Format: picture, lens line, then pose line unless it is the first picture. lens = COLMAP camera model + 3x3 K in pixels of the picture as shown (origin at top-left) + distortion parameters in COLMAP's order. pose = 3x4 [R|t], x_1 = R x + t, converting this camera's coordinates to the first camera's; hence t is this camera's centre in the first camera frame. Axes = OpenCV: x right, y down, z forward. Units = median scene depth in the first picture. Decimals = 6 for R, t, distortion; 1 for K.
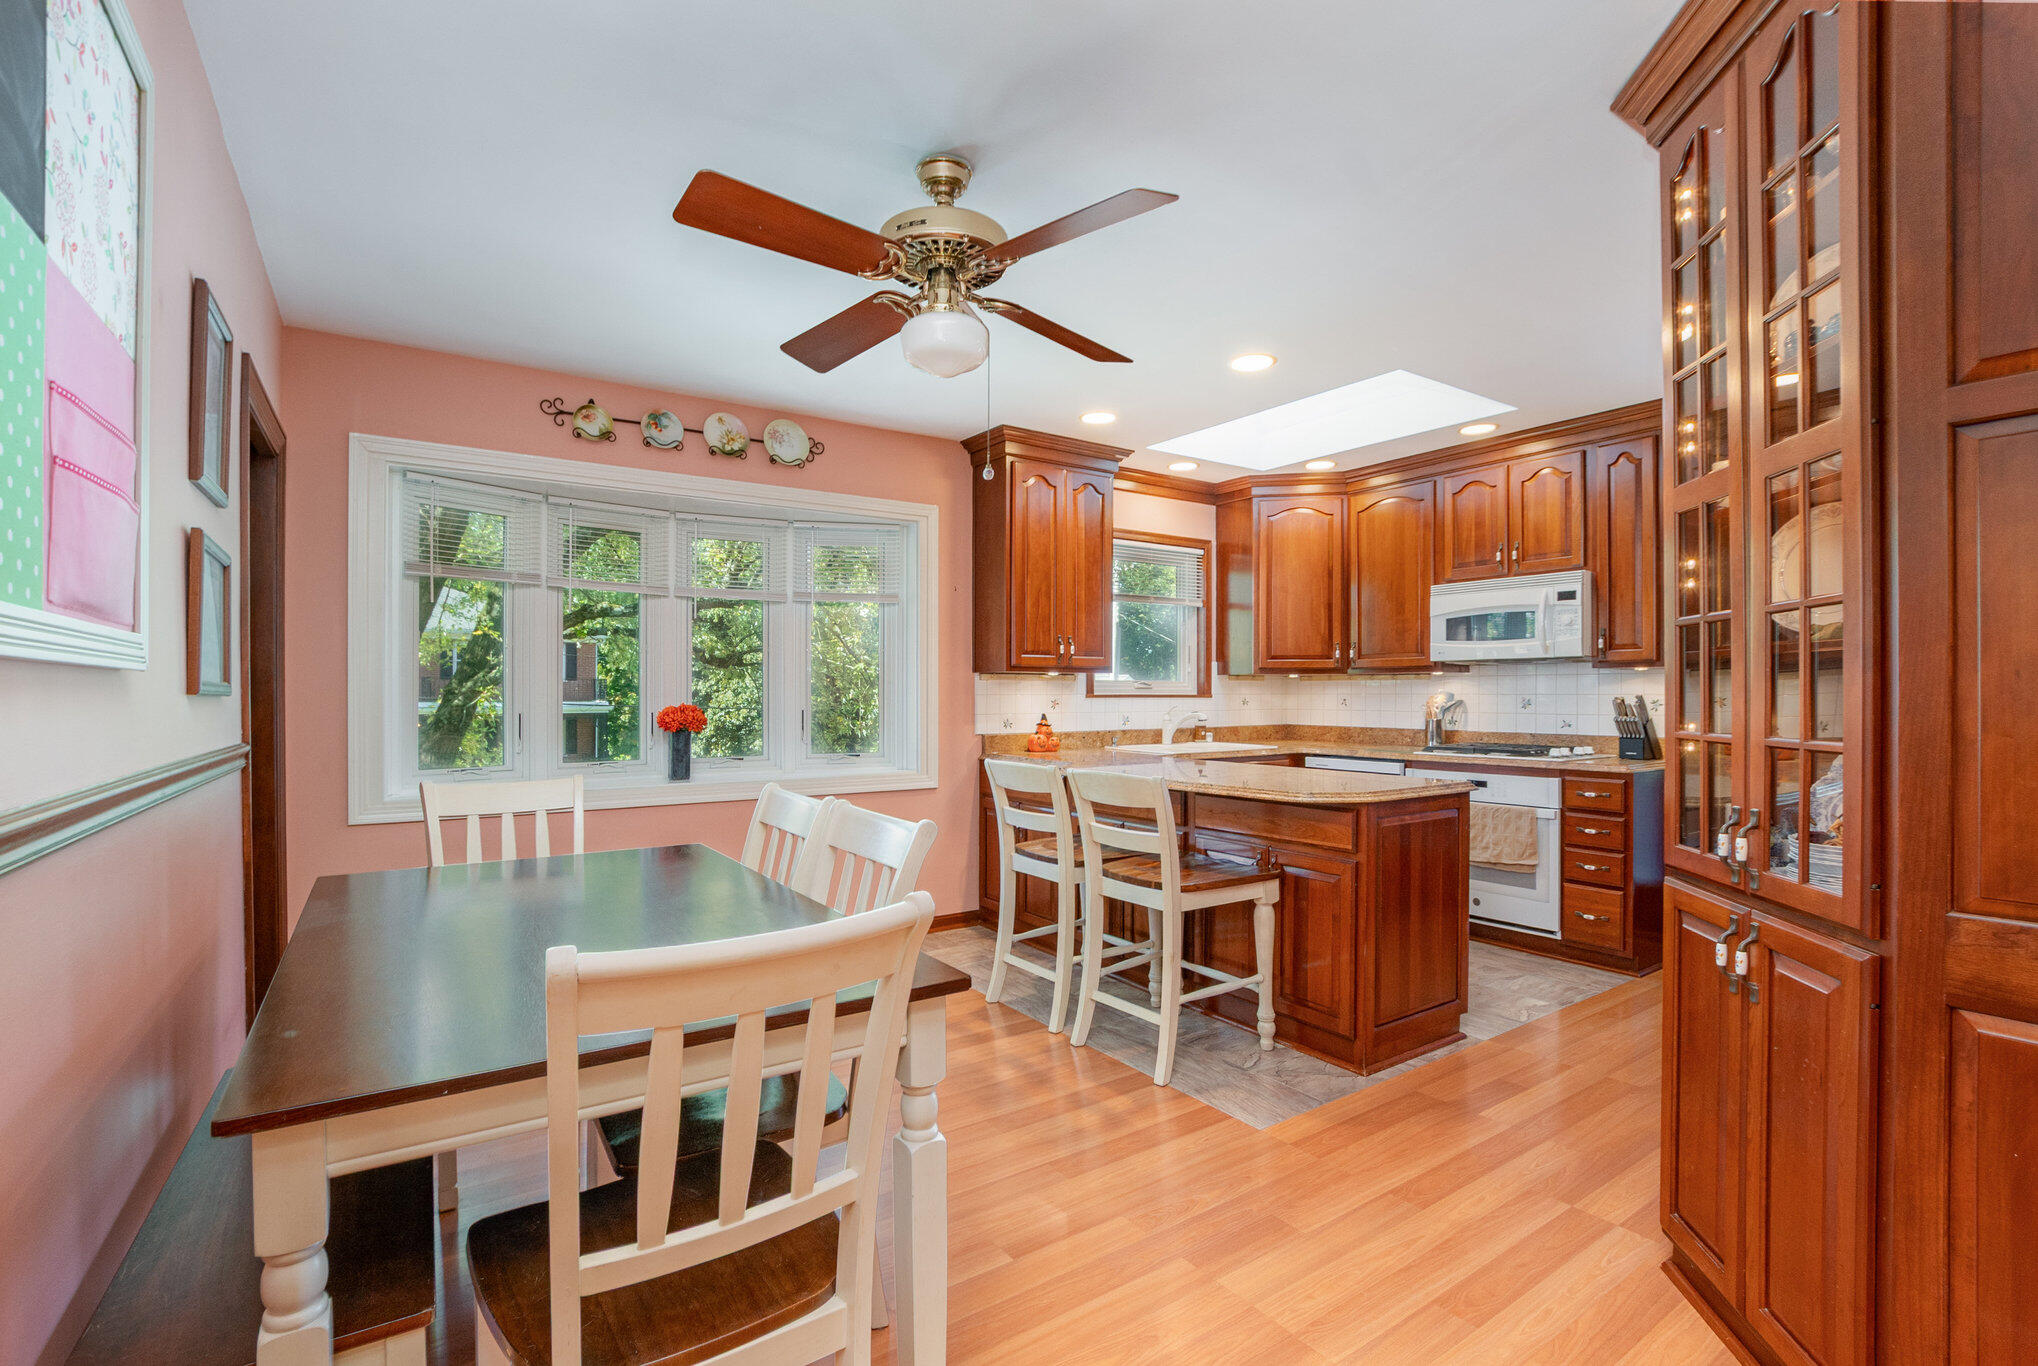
lens RADIAL K [[929.7, 0, 1016.6], [0, 929.7, 698.0], [0, 0, 1]] dist [-0.011757, 0.000403]
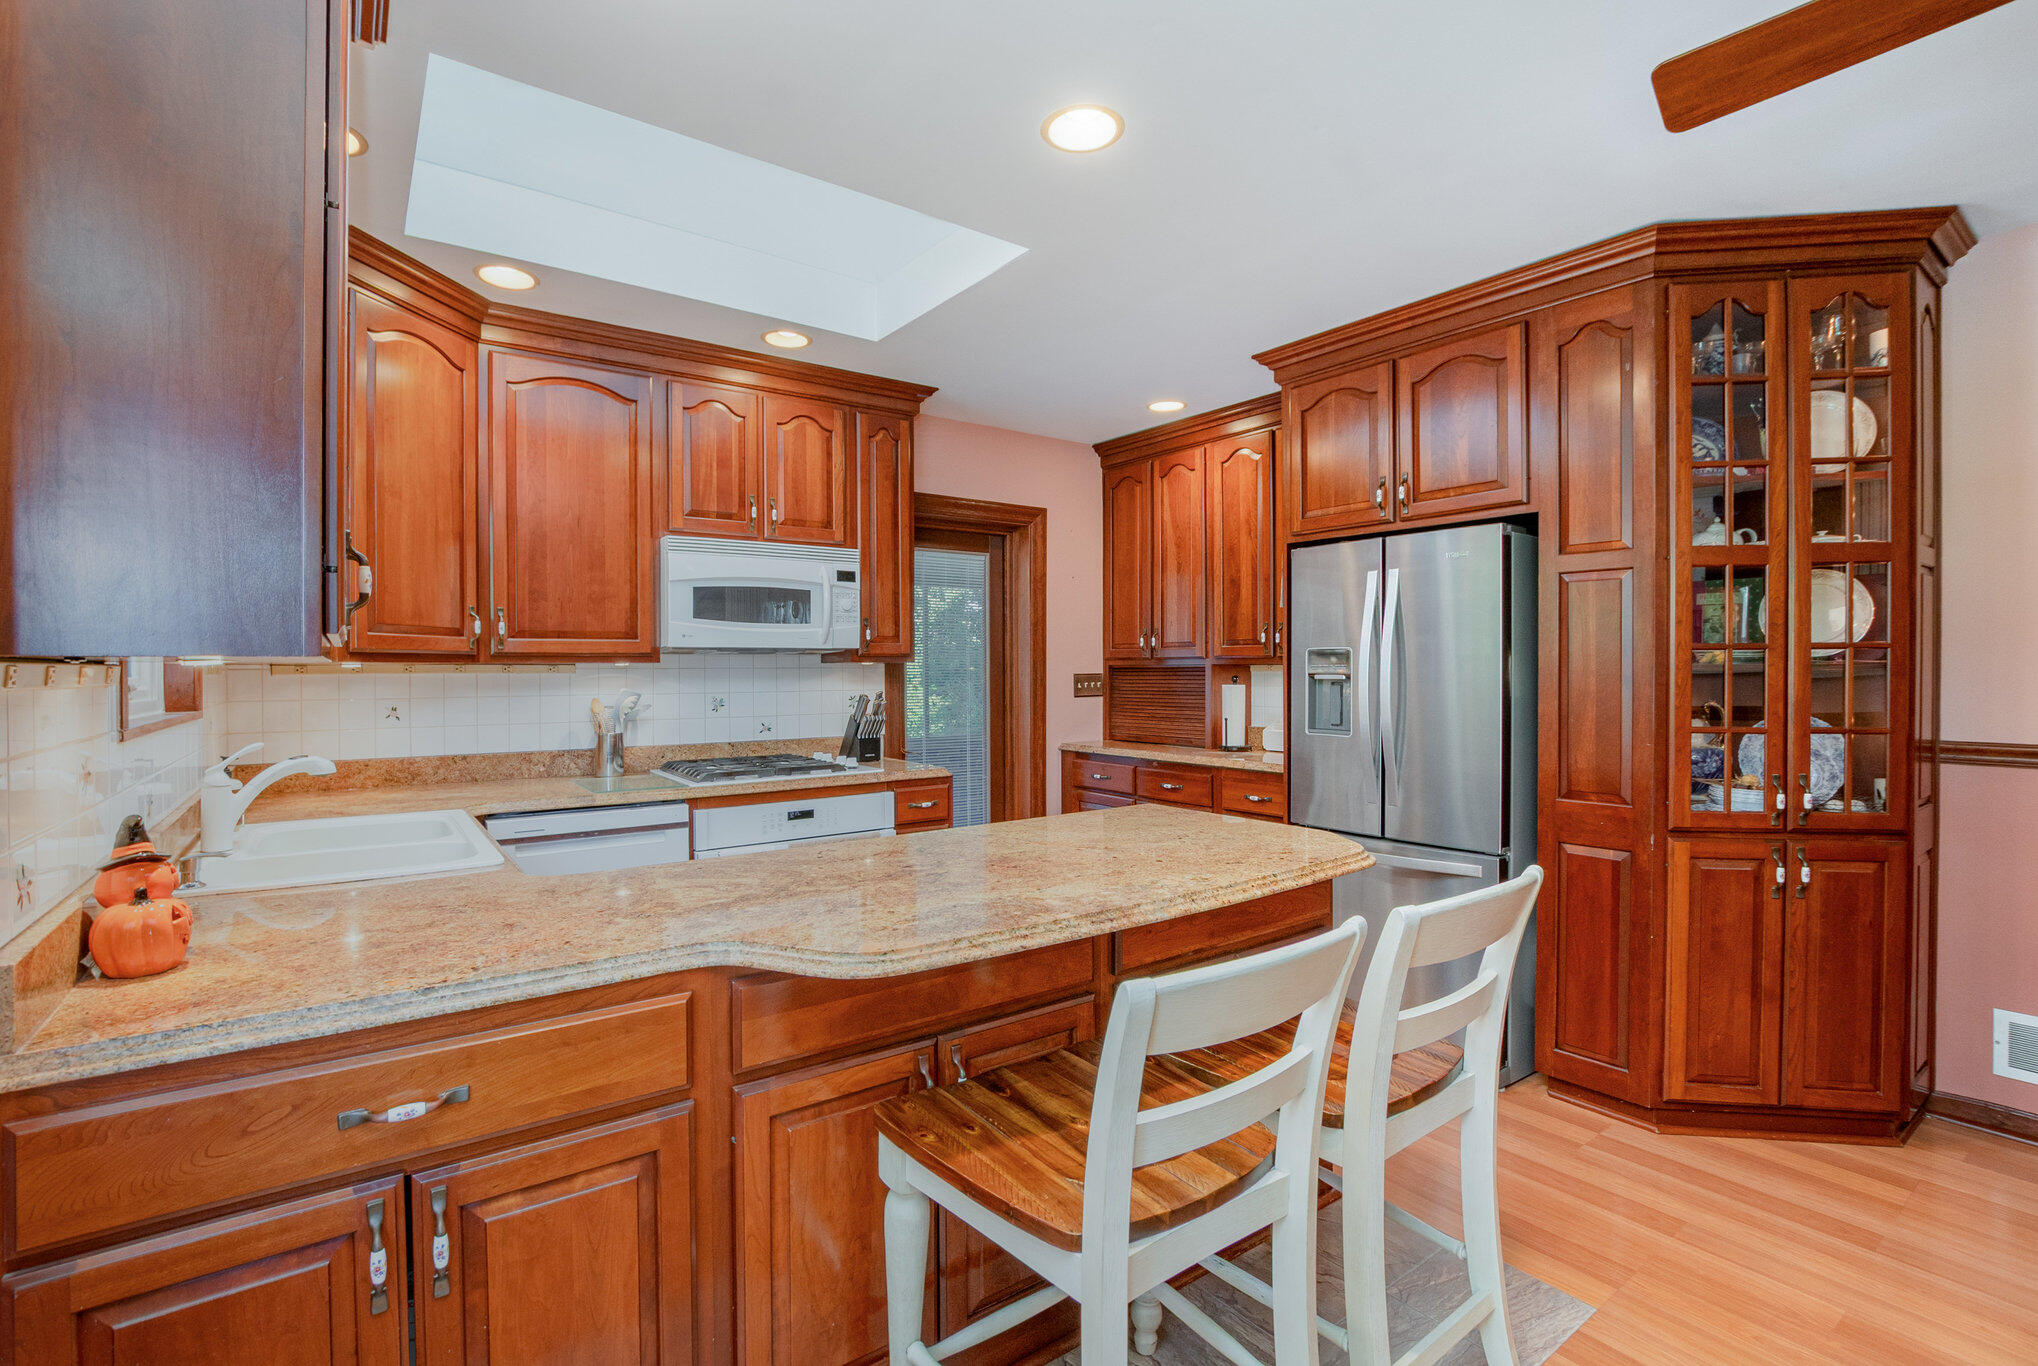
lens RADIAL K [[929.7, 0, 1003.4], [0, 929.7, 672.8], [0, 0, 1]] dist [-0.011757, 0.000403]
pose [[-0.012666, -0.006699, 0.999897, -0.225732], [0.009644, 0.999930, 0.006821, -0.023123], [-0.999873, 0.009729, -0.012600, 0.749668]]
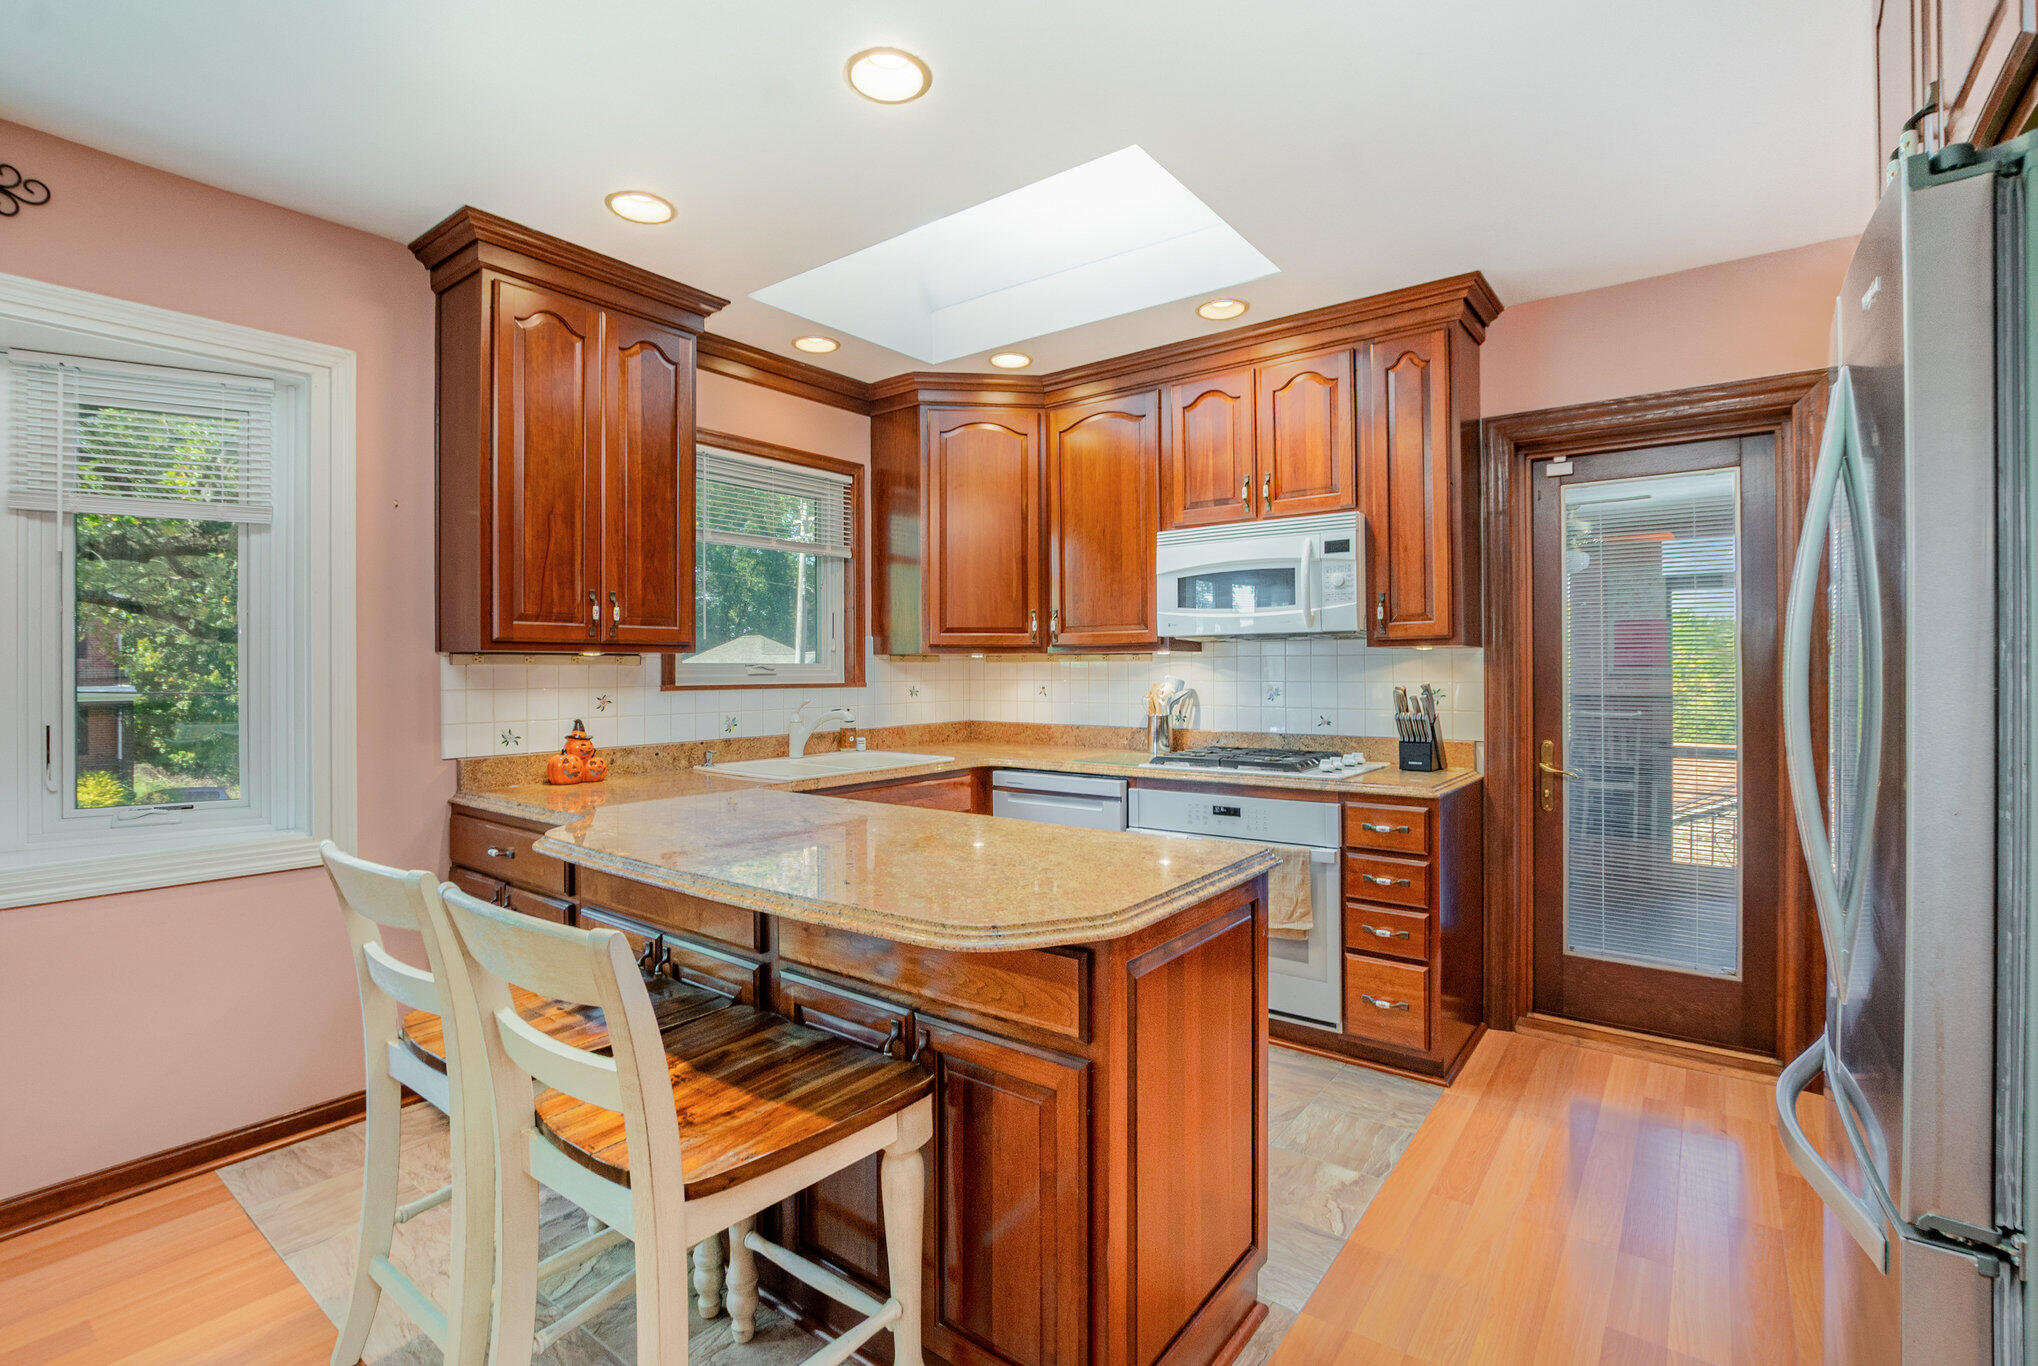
lens RADIAL K [[929.7, 0, 1018.3], [0, 929.7, 662.9], [0, 0, 1]] dist [-0.011757, 0.000403]
pose [[0.948327, -0.002978, 0.317281, 0.111379], [0.006708, 0.999921, -0.010663, -0.011863], [-0.317224, 0.012240, 0.948272, 0.340437]]
